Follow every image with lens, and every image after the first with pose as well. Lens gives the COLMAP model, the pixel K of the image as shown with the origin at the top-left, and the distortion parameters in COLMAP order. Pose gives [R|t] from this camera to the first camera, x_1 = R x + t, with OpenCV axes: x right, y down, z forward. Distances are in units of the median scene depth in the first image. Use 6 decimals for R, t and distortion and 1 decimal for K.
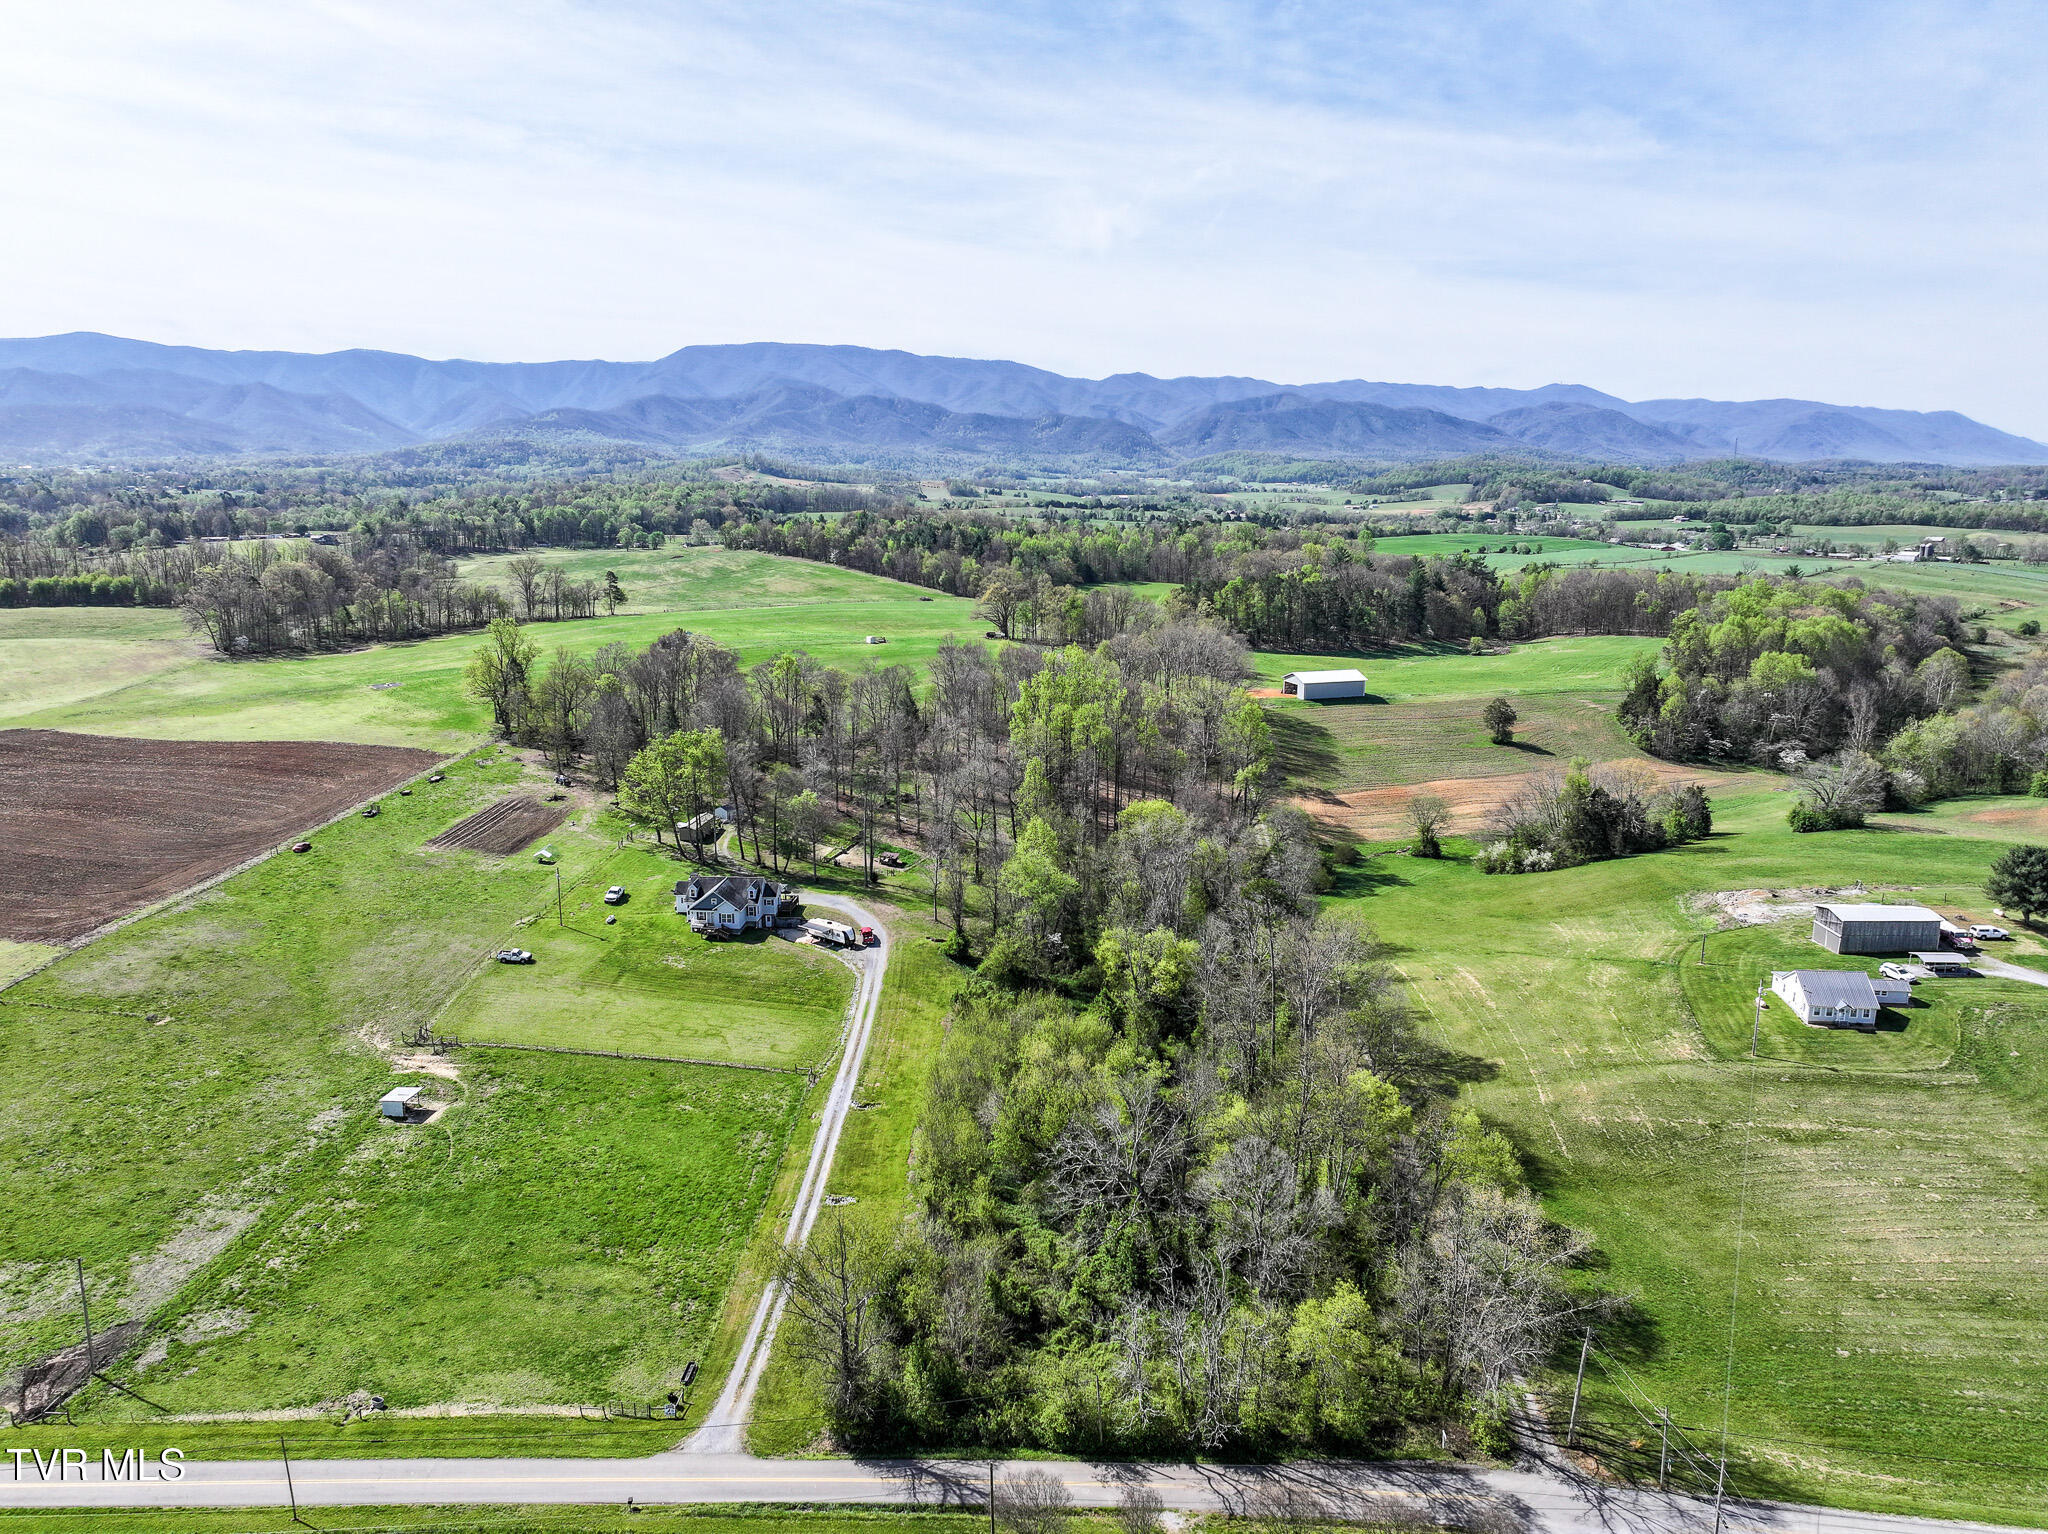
lens RADIAL K [[1441.4, 0, 1035.1], [0, 1441.4, 760.7], [0, 0, 1]] dist [0.013790, 0.005642]
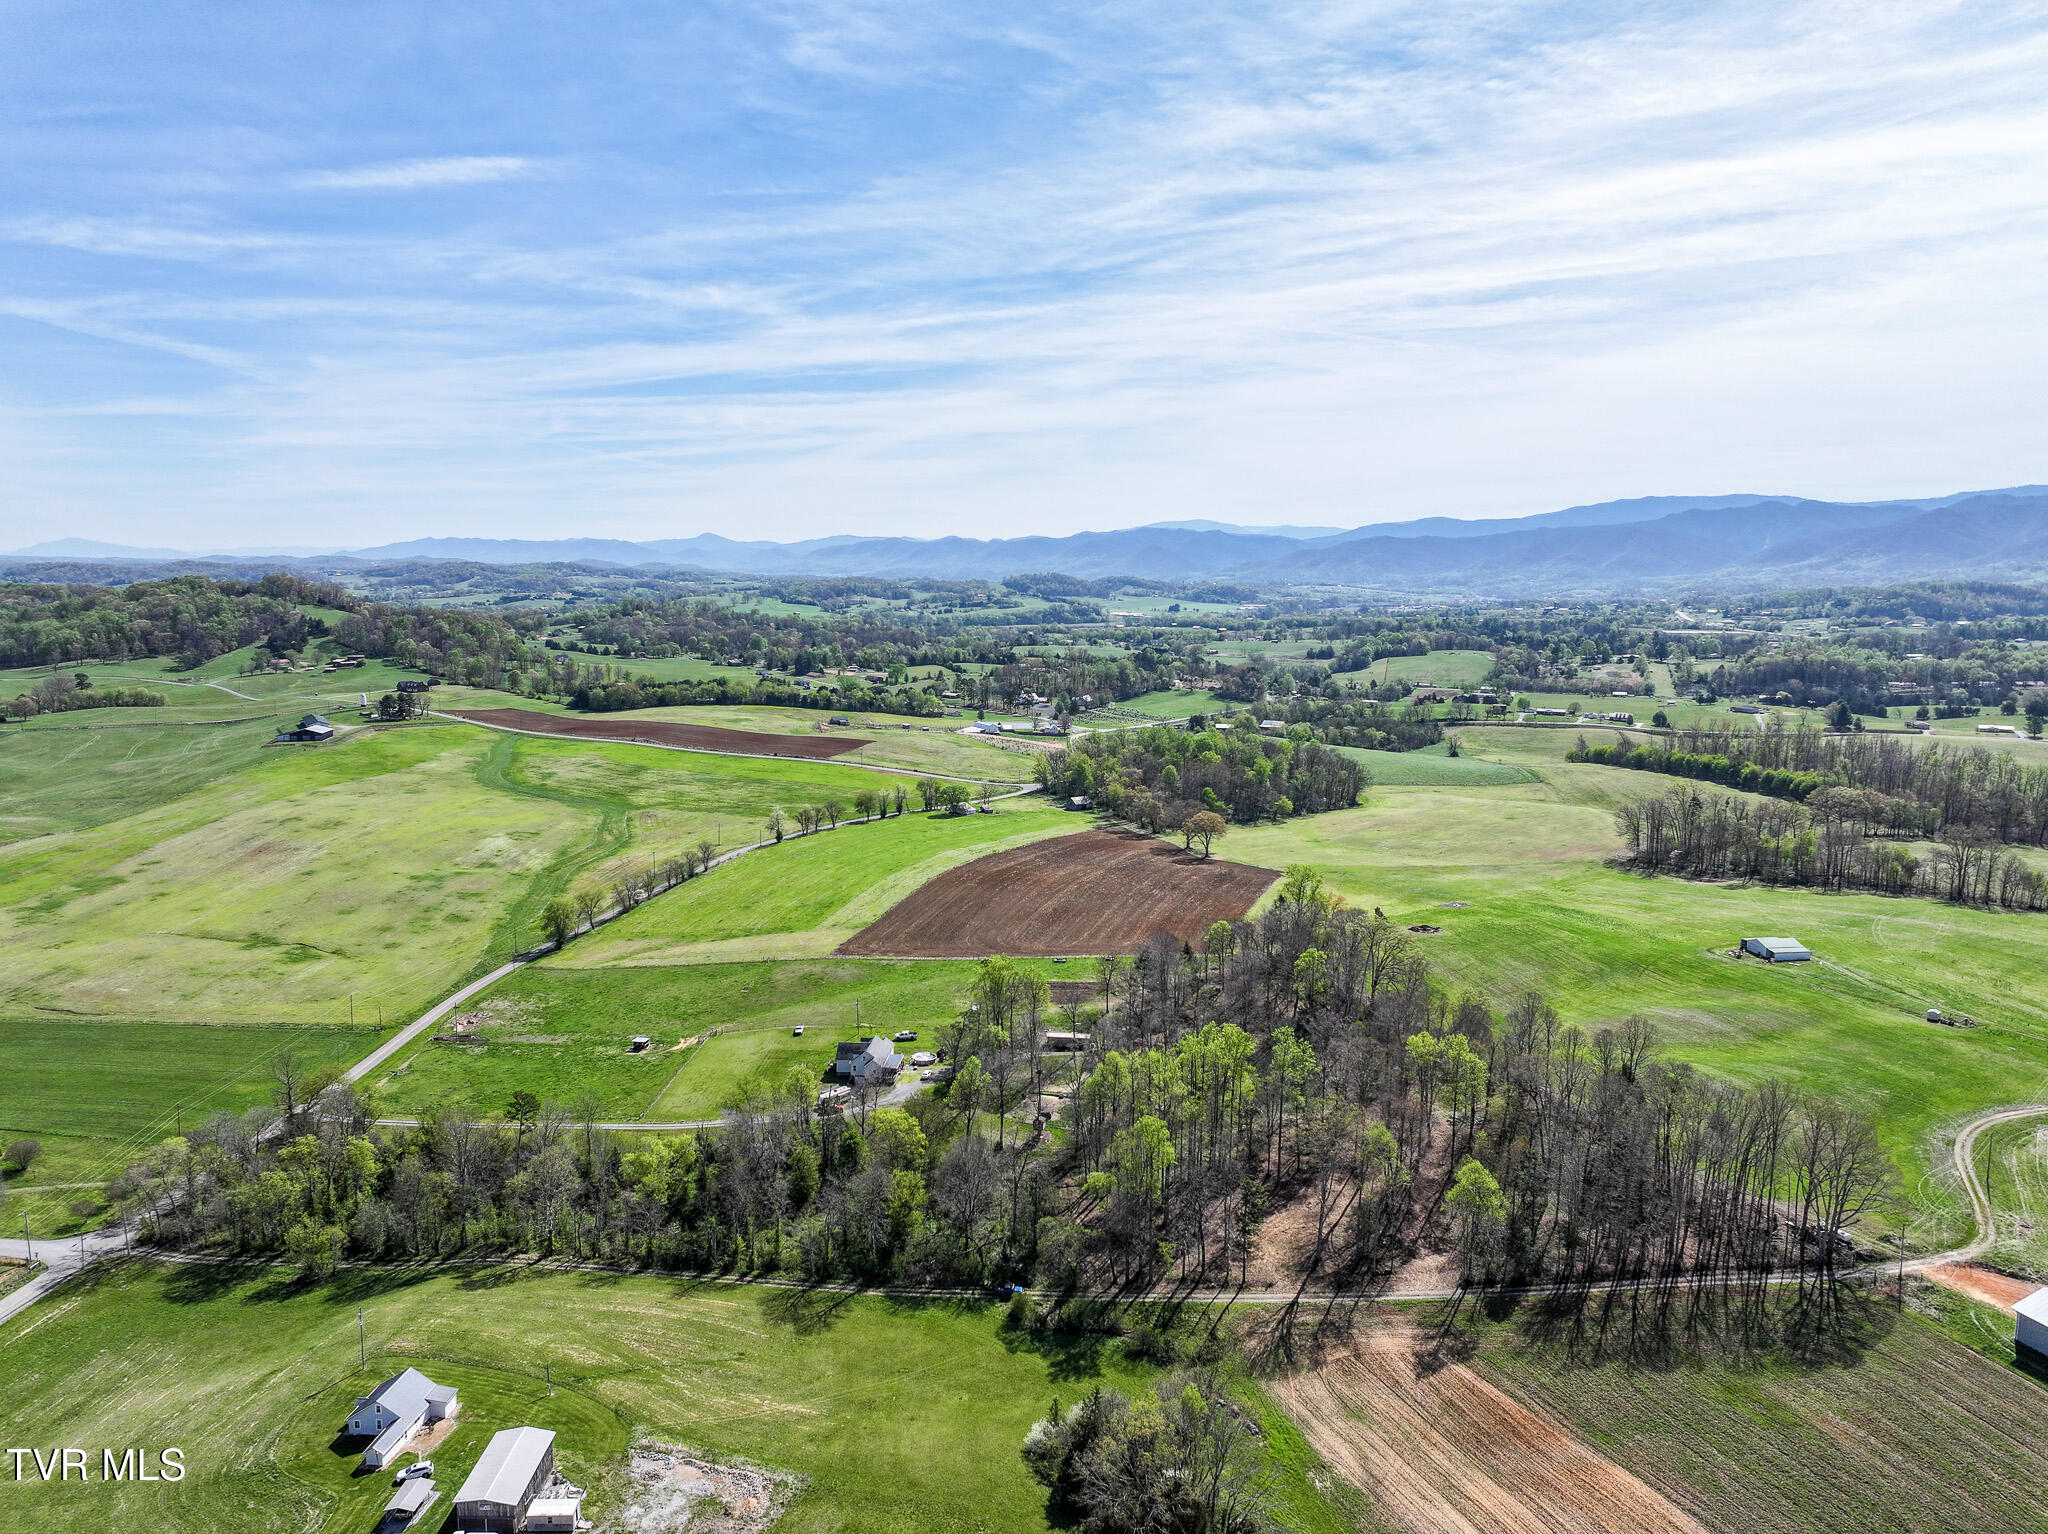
lens RADIAL K [[1440.3, 0, 1032.3], [0, 1440.3, 756.1], [0, 0, 1]] dist [0.004159, 0.011870]
pose [[-0.015144, 0.128426, -0.991603, 1.535382], [-0.202316, 0.970810, 0.128823, -0.543934], [0.979203, 0.202568, 0.011280, 1.340002]]
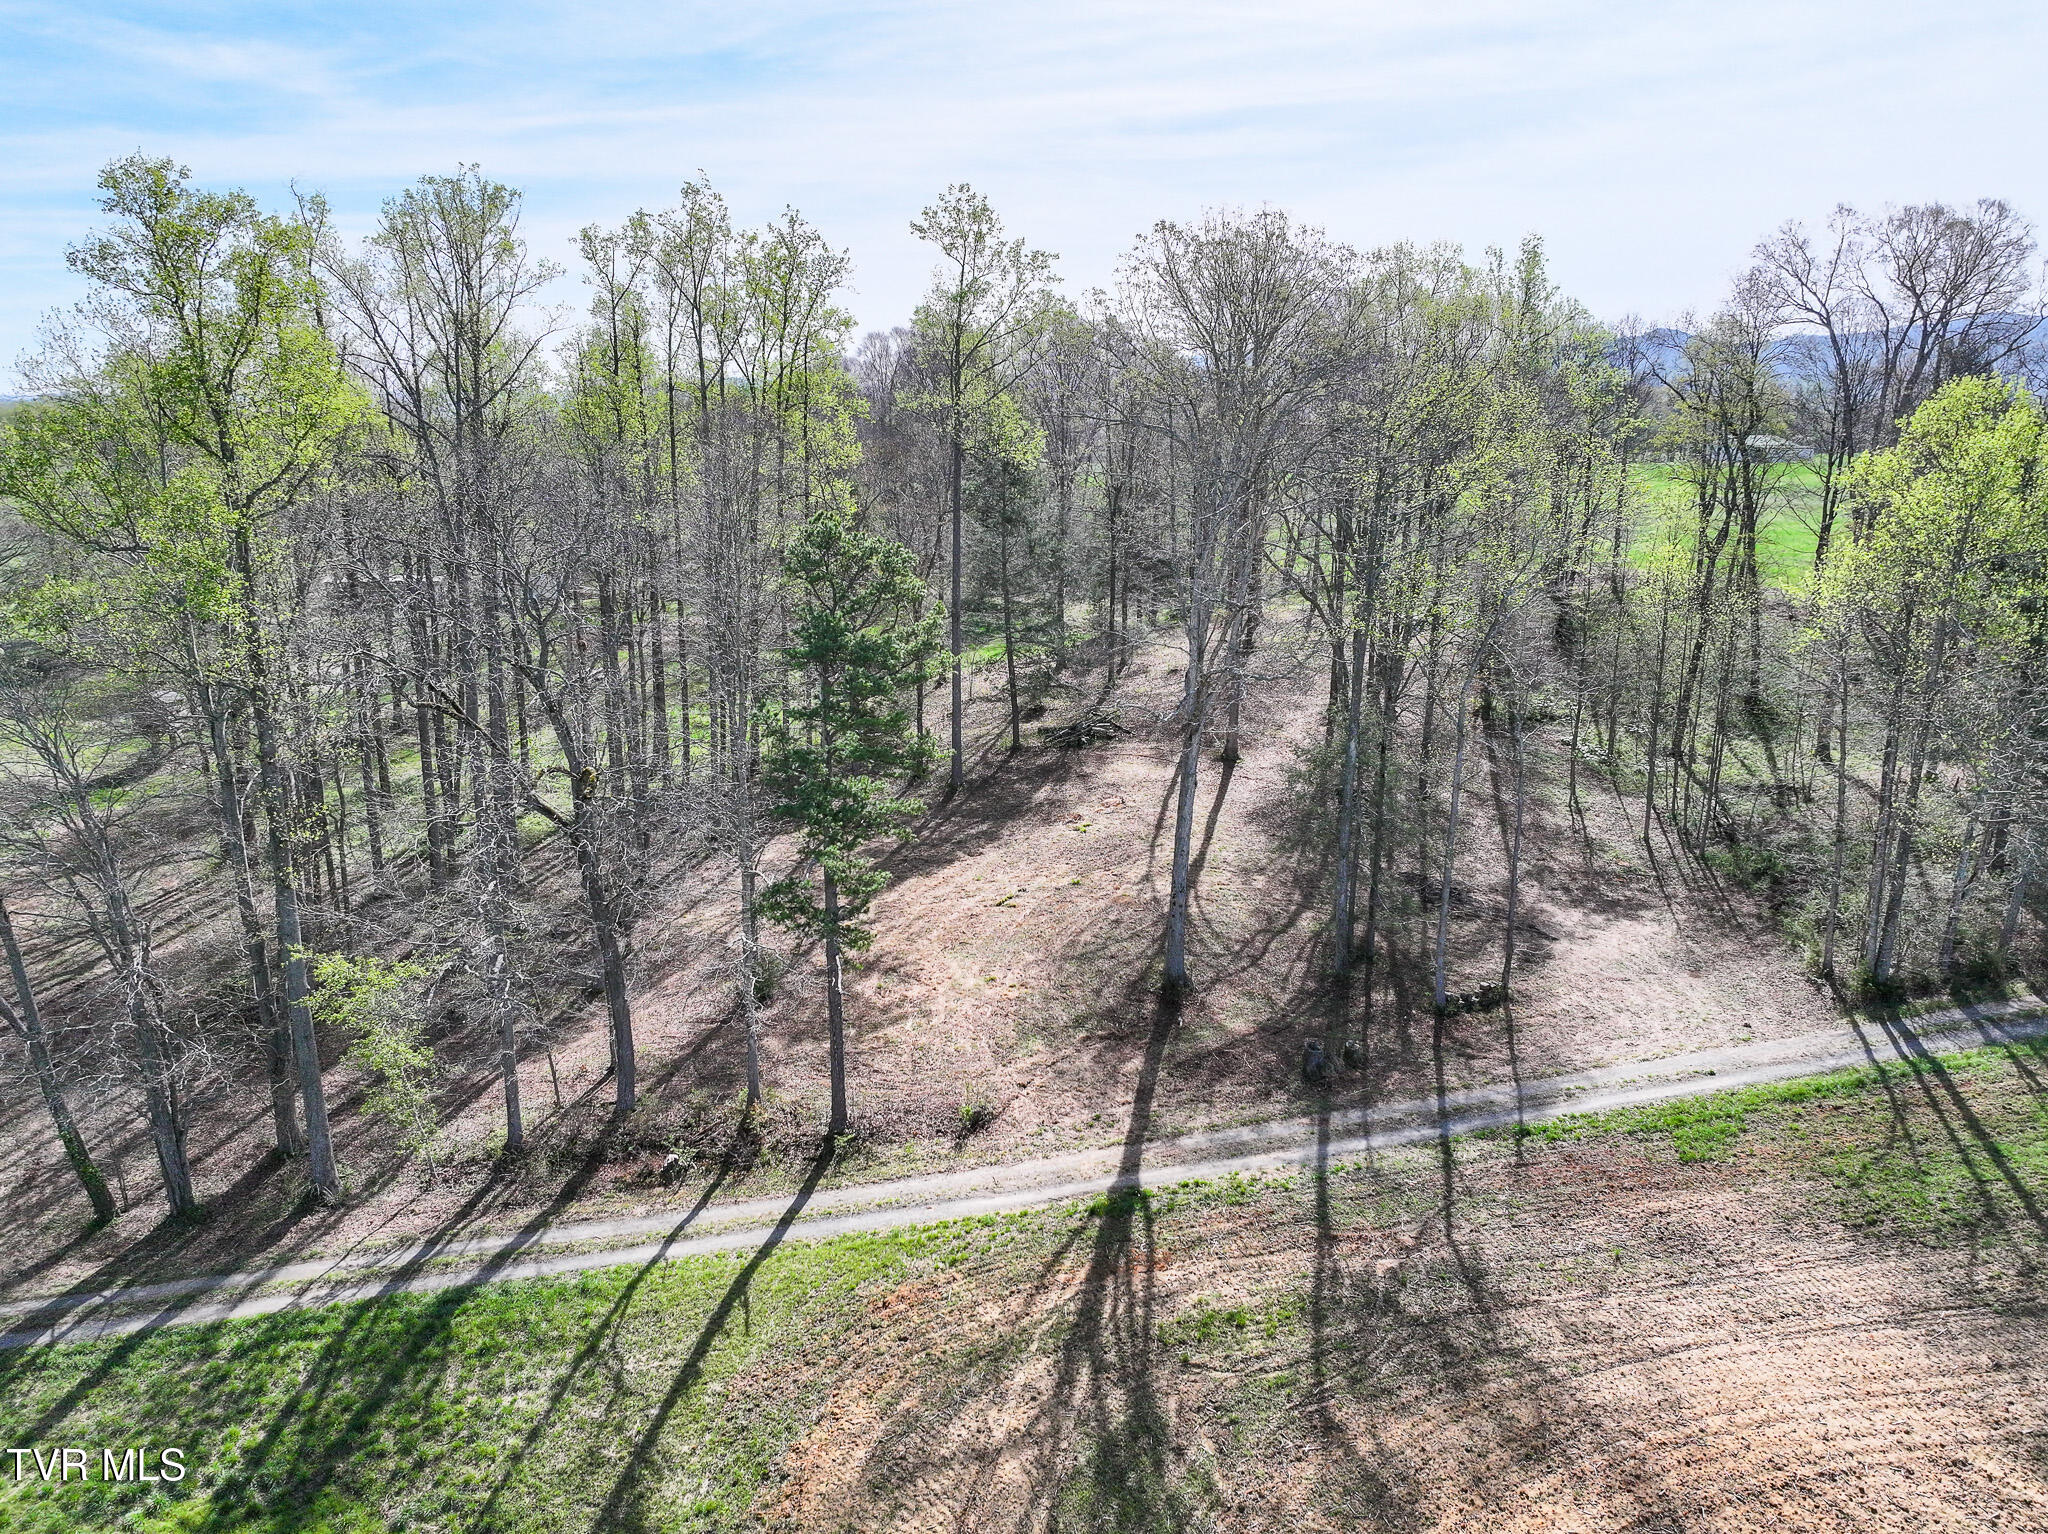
lens RADIAL K [[1440.3, 0, 1032.3], [0, 1440.3, 756.1], [0, 0, 1]] dist [0.004159, 0.011870]
pose [[0.256390, 0.204185, -0.944761, 0.478675], [-0.191890, 0.968730, 0.157290, -0.035053], [0.947334, 0.140962, 0.287554, 1.602435]]
